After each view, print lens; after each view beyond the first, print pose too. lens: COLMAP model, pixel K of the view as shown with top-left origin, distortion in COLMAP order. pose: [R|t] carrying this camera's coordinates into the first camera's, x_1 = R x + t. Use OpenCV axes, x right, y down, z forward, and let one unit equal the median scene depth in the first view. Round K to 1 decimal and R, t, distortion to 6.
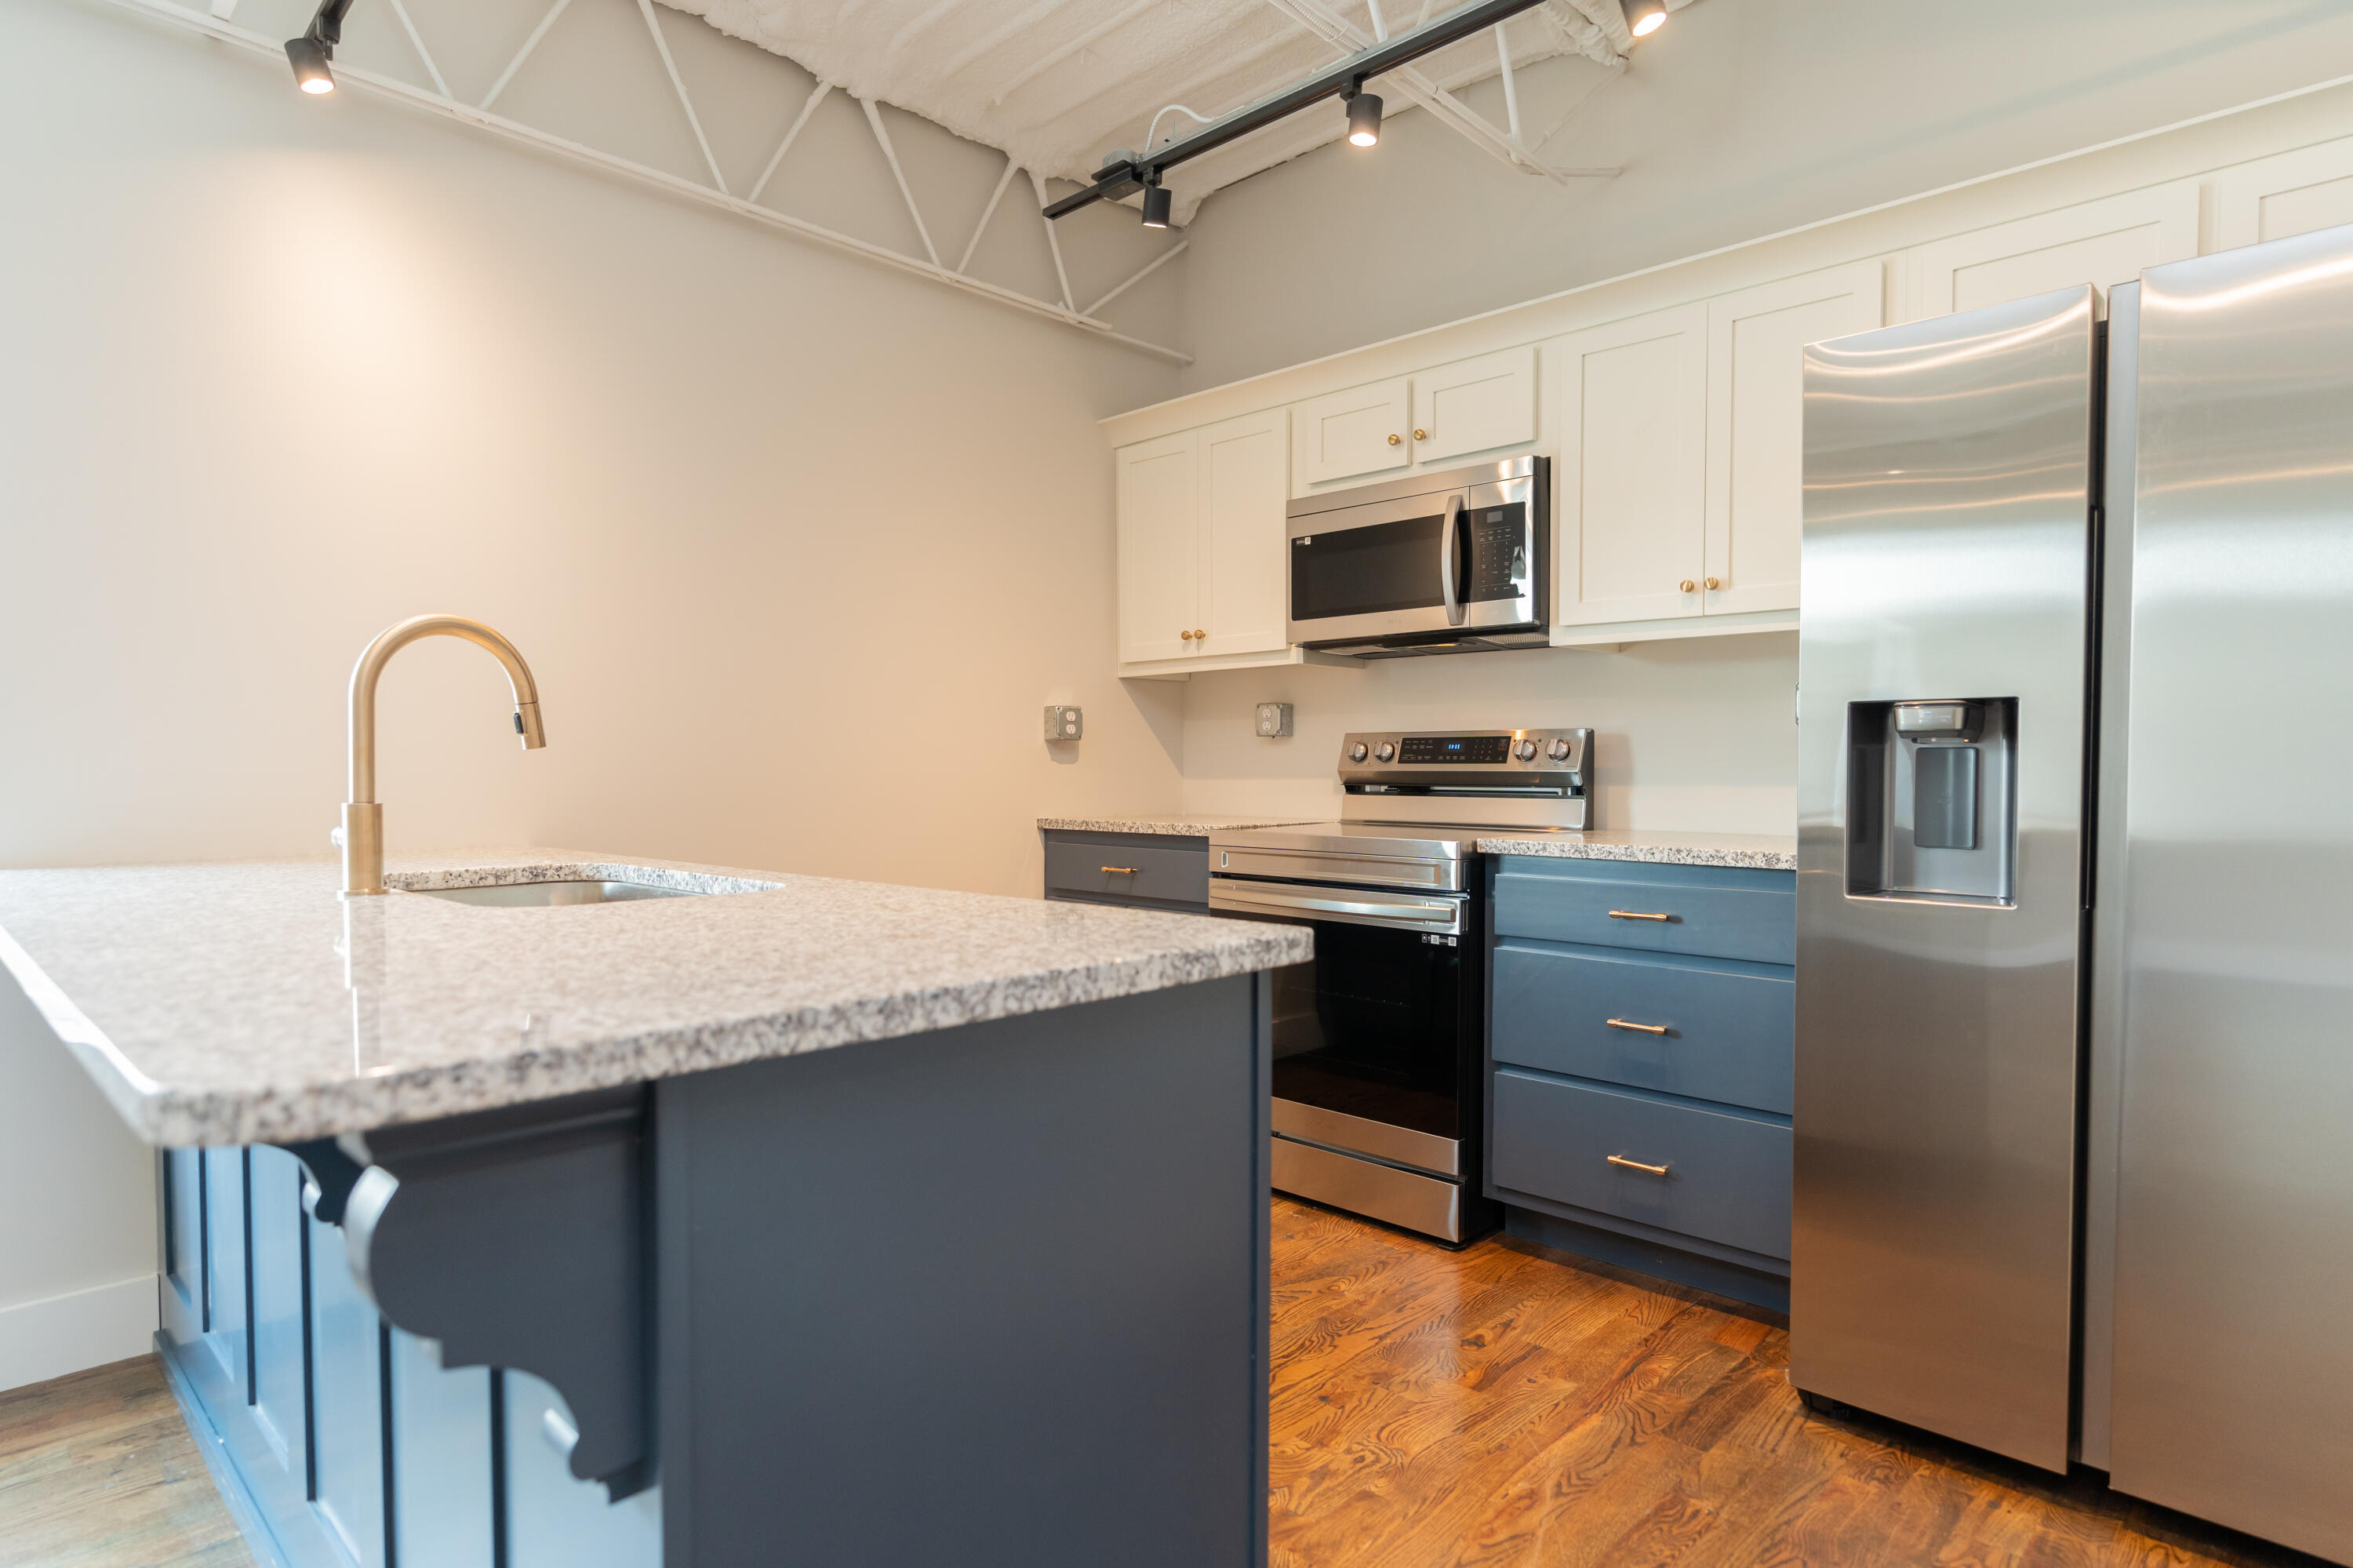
lens RADIAL K [[1279.4, 0, 1176.5], [0, 1279.4, 784.0], [0, 0, 1]] dist [-0.003738, -0.000344]
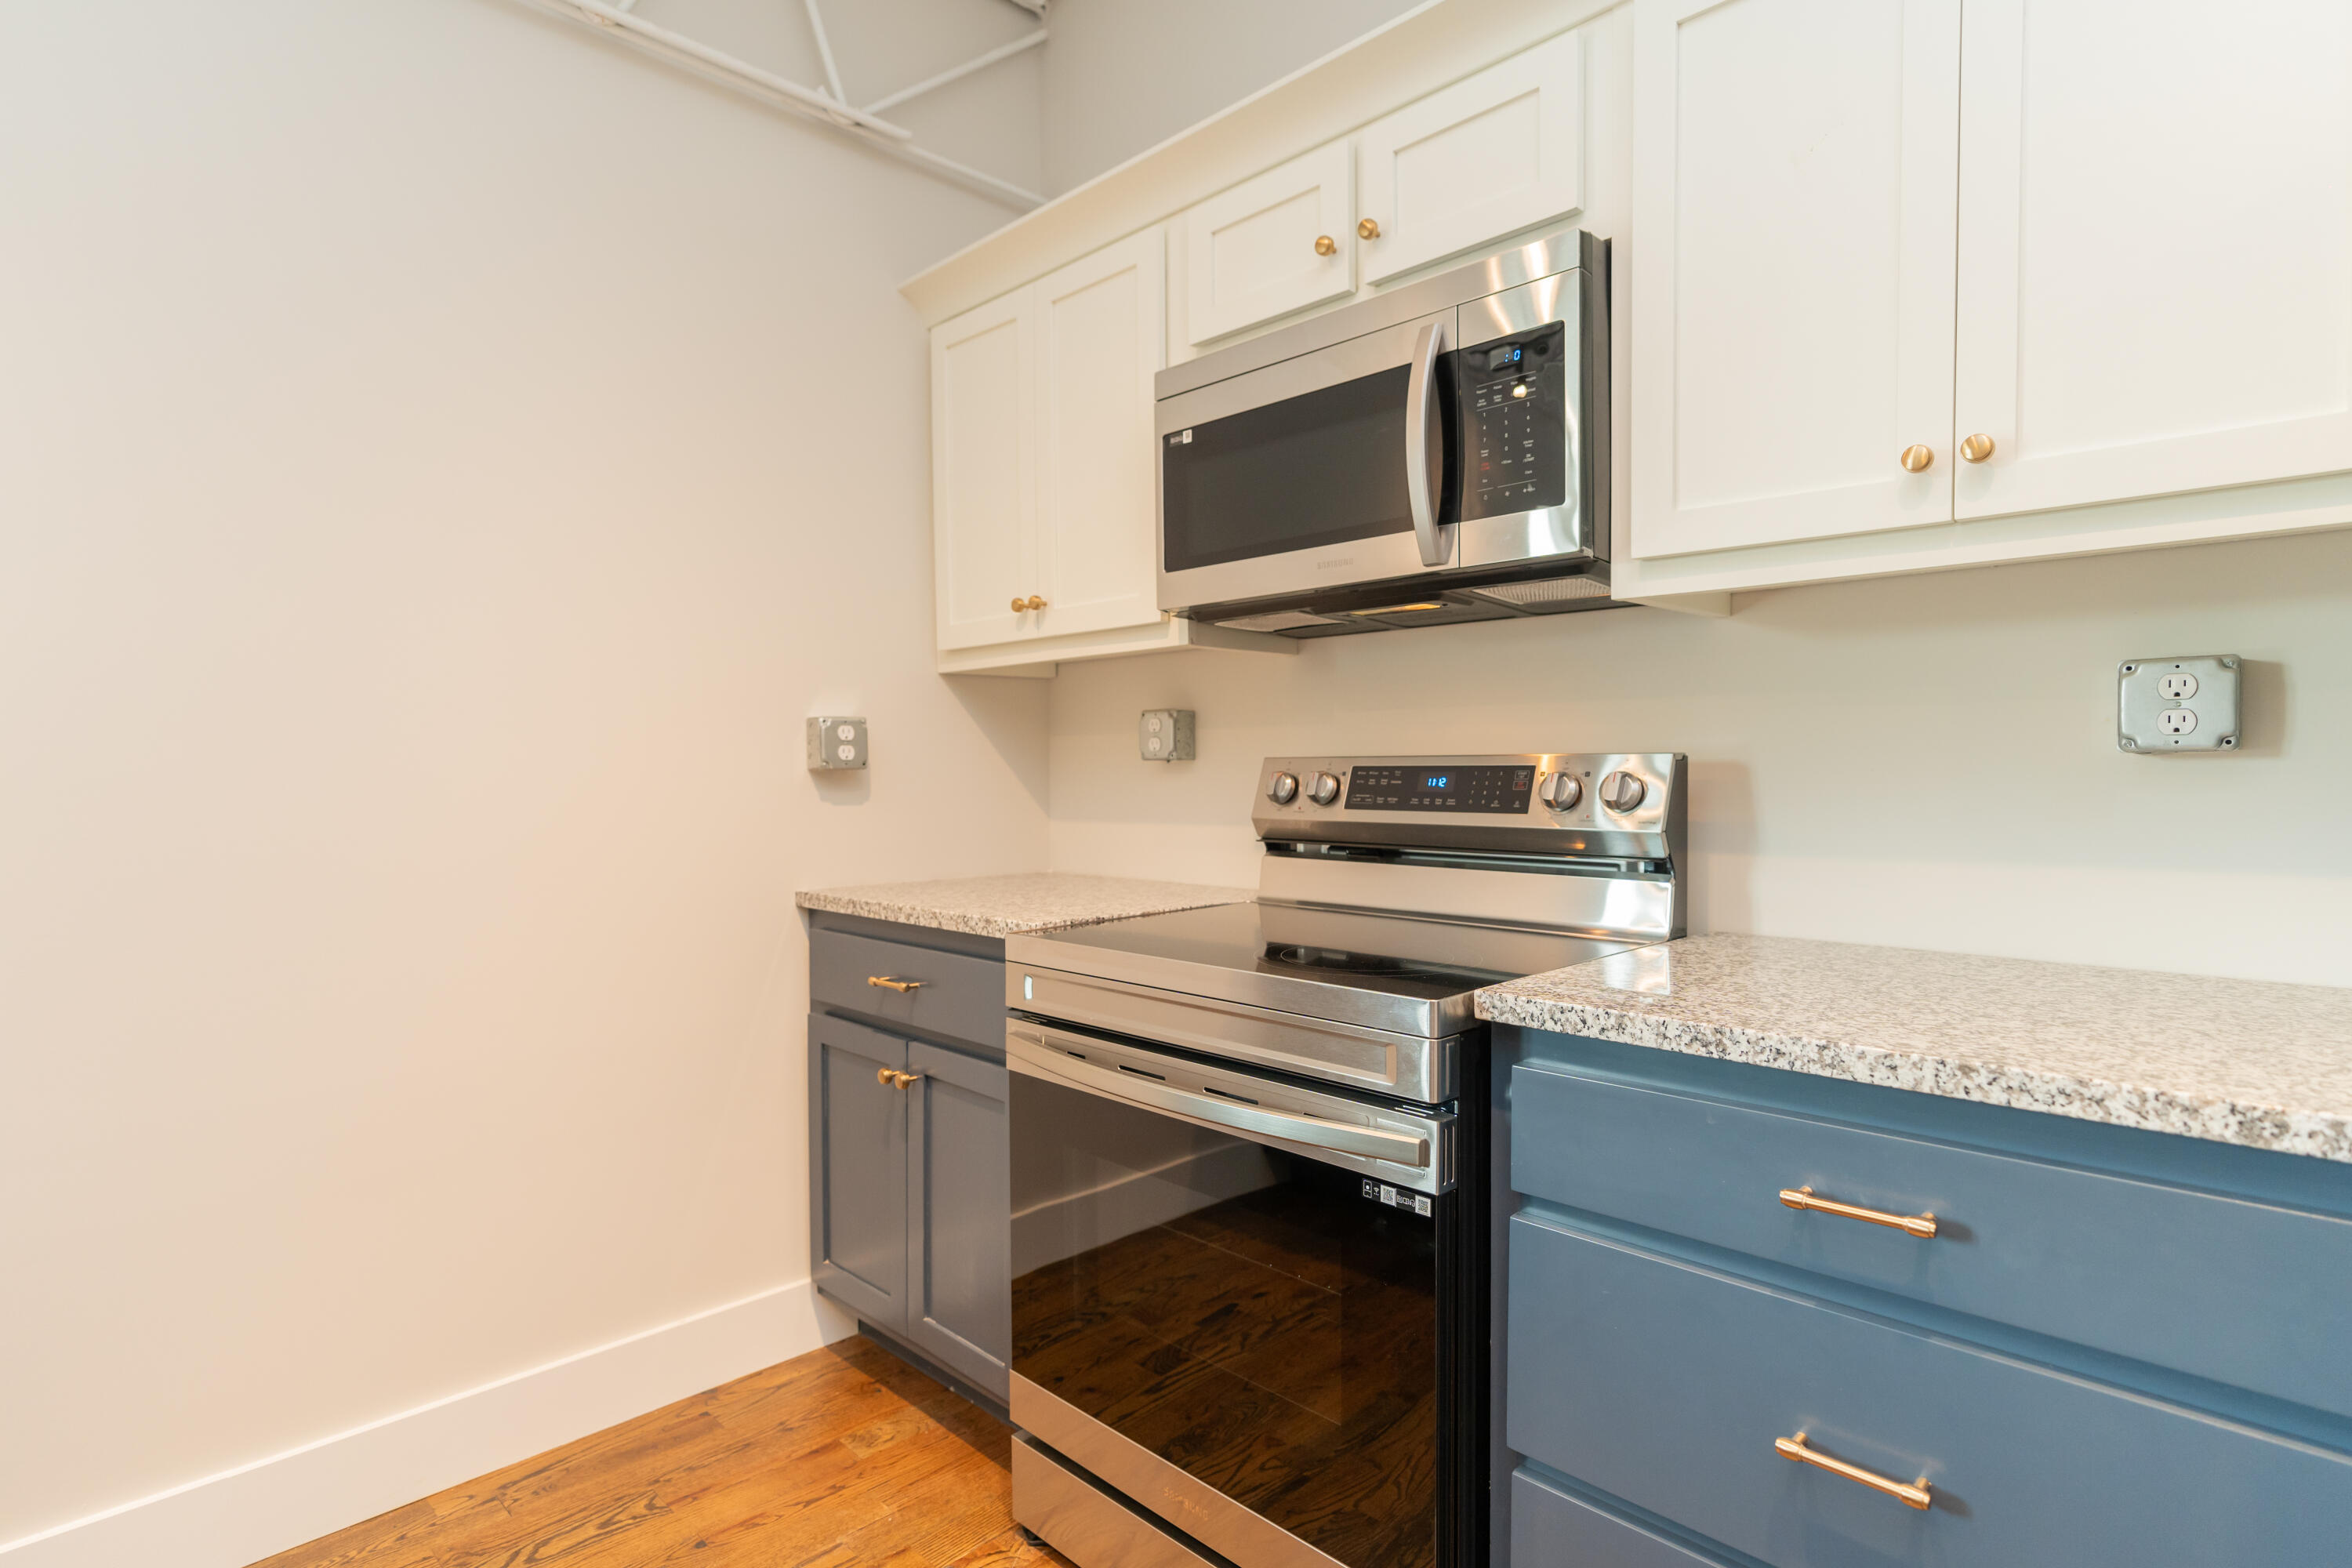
lens RADIAL K [[1199.8, 0, 1181.7], [0, 1199.8, 794.0], [0, 0, 1]] dist [-0.000651, 0.000401]
pose [[0.999866, -0.006749, -0.014941, 0.113186], [0.006889, 0.999933, 0.009299, -0.031340], [0.014877, -0.009401, 0.999845, 0.468319]]
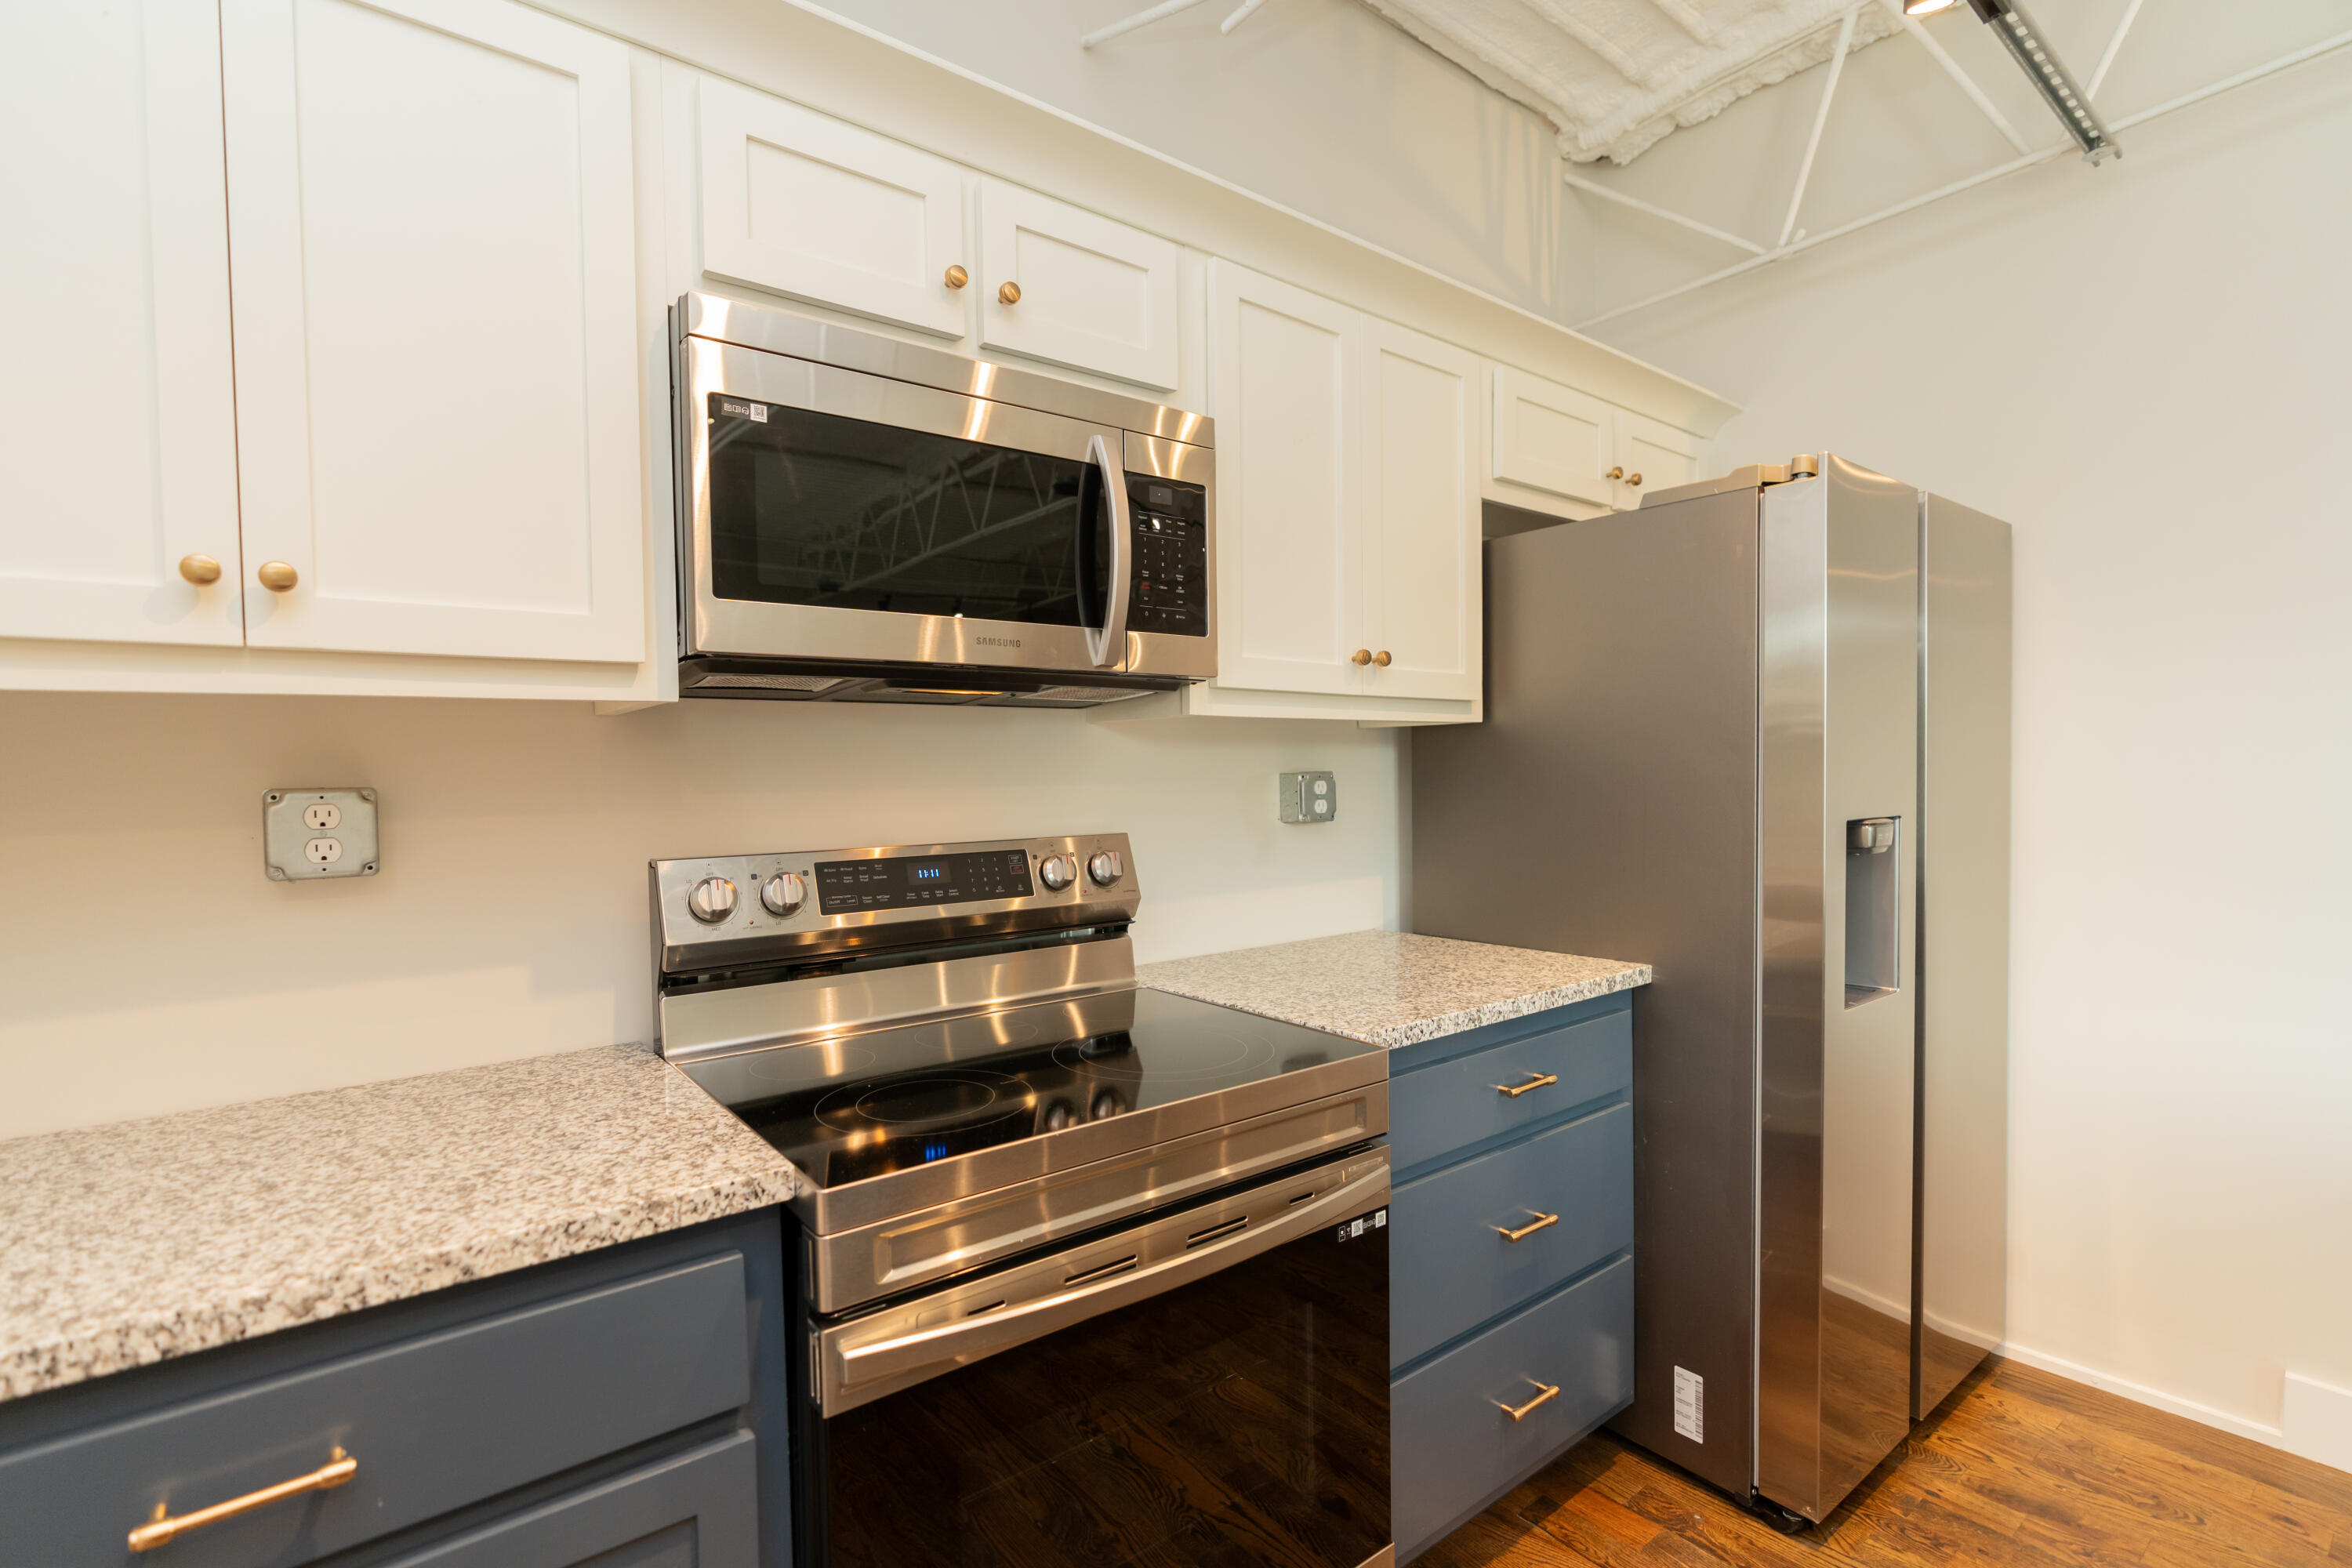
lens RADIAL K [[1082.7, 0, 1181.3], [0, 1082.7, 796.8], [0, 0, 1]] dist [-0.006992, 0.000691]
pose [[0.135780, -0.024943, 0.990425, -0.244656], [0.031098, 0.999298, 0.020903, -0.072456], [-0.990251, 0.027962, 0.136460, 0.868332]]
